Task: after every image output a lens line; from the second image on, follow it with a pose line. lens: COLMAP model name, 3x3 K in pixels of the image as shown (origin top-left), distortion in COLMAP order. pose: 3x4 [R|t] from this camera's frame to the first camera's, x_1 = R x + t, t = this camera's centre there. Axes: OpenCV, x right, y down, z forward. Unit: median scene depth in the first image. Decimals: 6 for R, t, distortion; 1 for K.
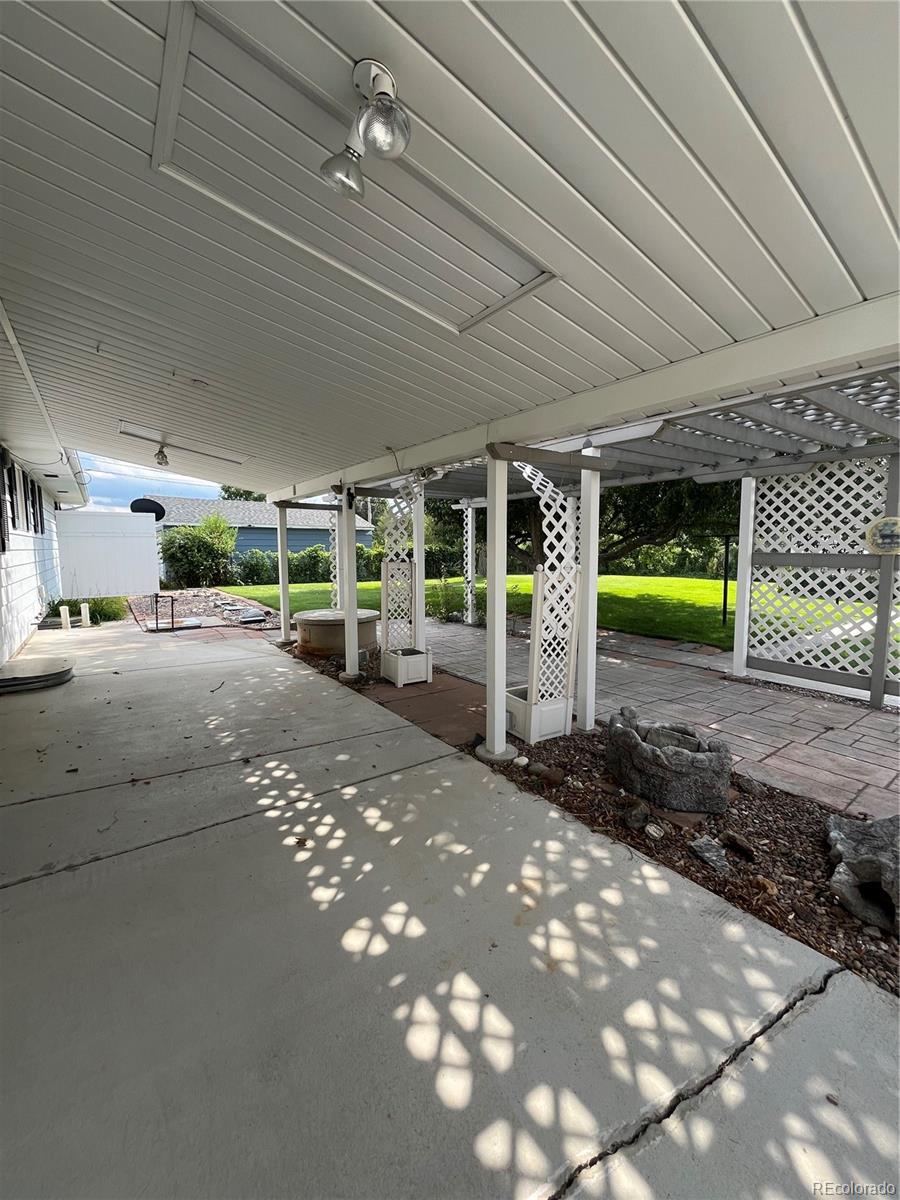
lens RADIAL K [[483.3, 0, 444.5], [0, 483.3, 593.8], [0, 0, 1]] dist [-0.002536, -0.000413]
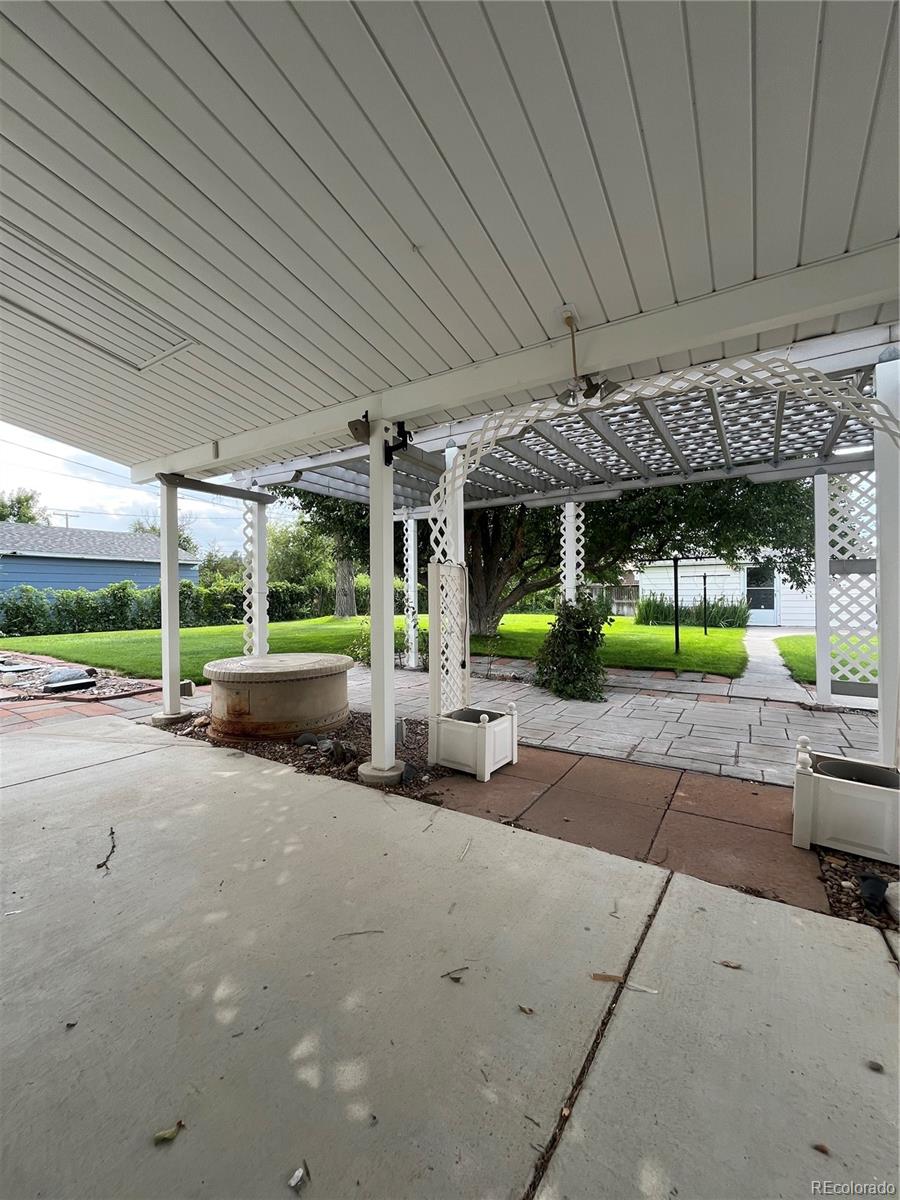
lens RADIAL K [[483.3, 0, 445.2], [0, 483.3, 594.6], [0, 0, 1]] dist [-0.002536, -0.000413]
pose [[0.926114, -0.006050, 0.377195, -0.272324], [0.041007, 0.995561, -0.084716, 0.018019], [-0.375008, 0.093924, 0.922251, 0.374180]]
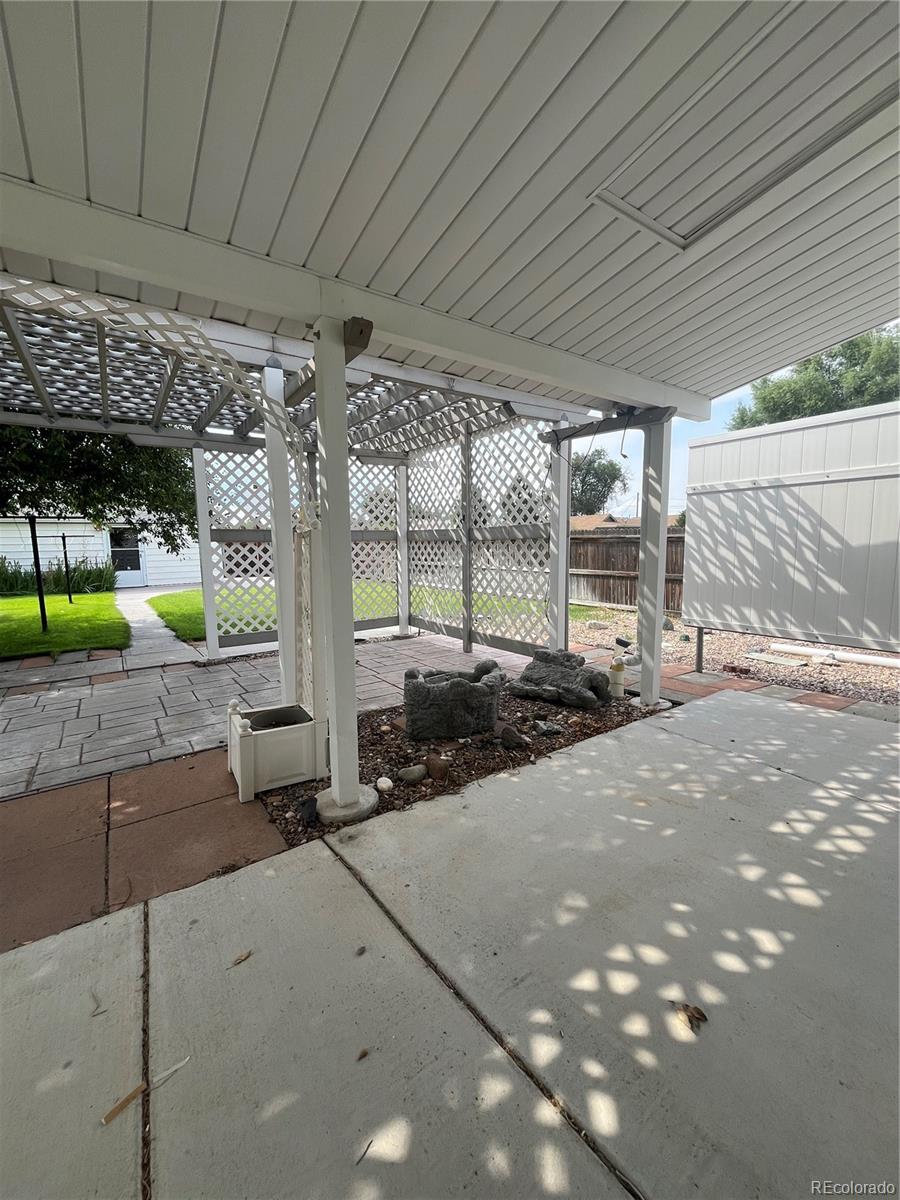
lens RADIAL K [[483.3, 0, 447.3], [0, 483.3, 594.9], [0, 0, 1]] dist [-0.002536, -0.000413]
pose [[0.006655, -0.102886, 0.994671, -0.270323], [0.109694, 0.988765, 0.101541, 0.000975], [-0.993943, 0.108434, 0.017866, 0.420046]]
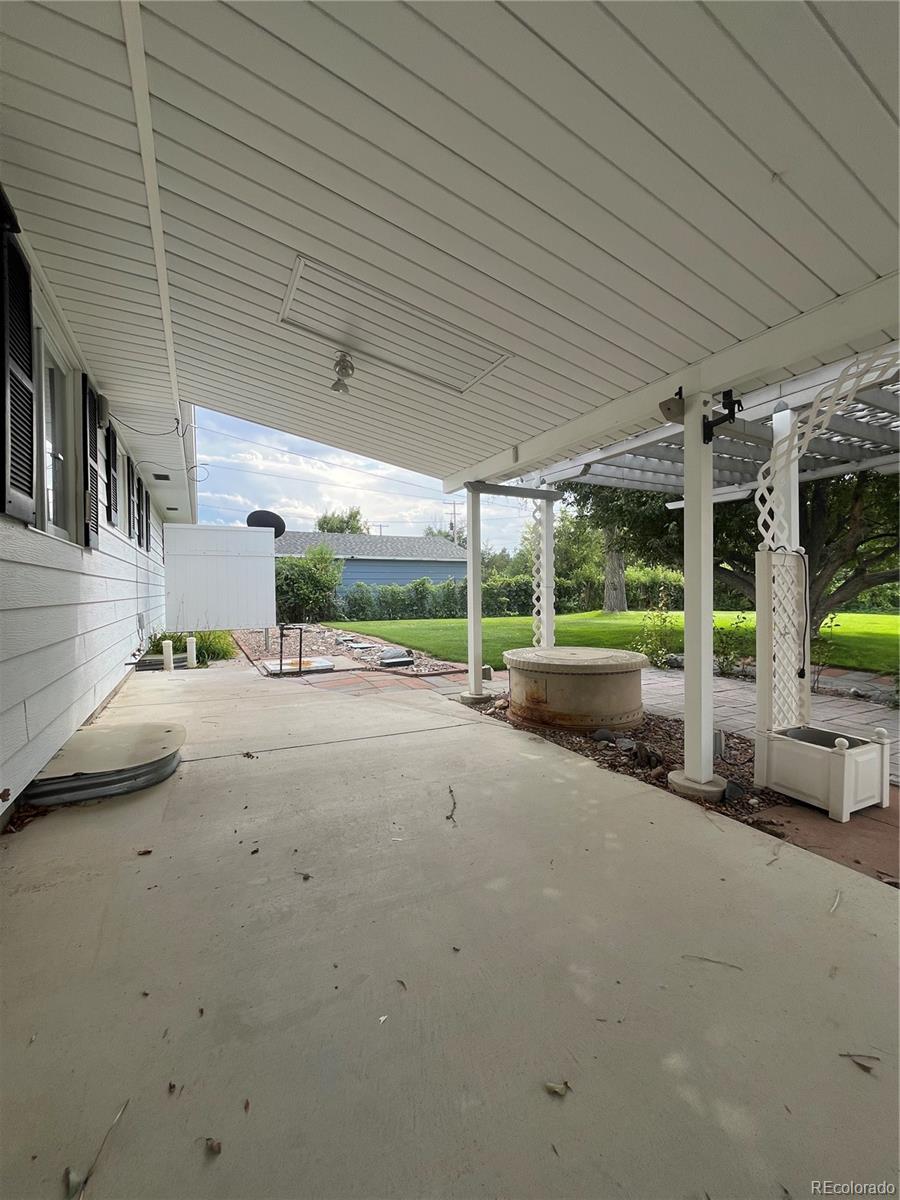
lens RADIAL K [[483.3, 0, 445.5], [0, 483.3, 595.2], [0, 0, 1]] dist [-0.002536, -0.000413]
pose [[0.989877, -0.005516, -0.141818, -0.309038], [-0.006039, 0.996702, -0.080920, 0.017306], [0.141797, 0.080958, 0.986580, 0.381908]]
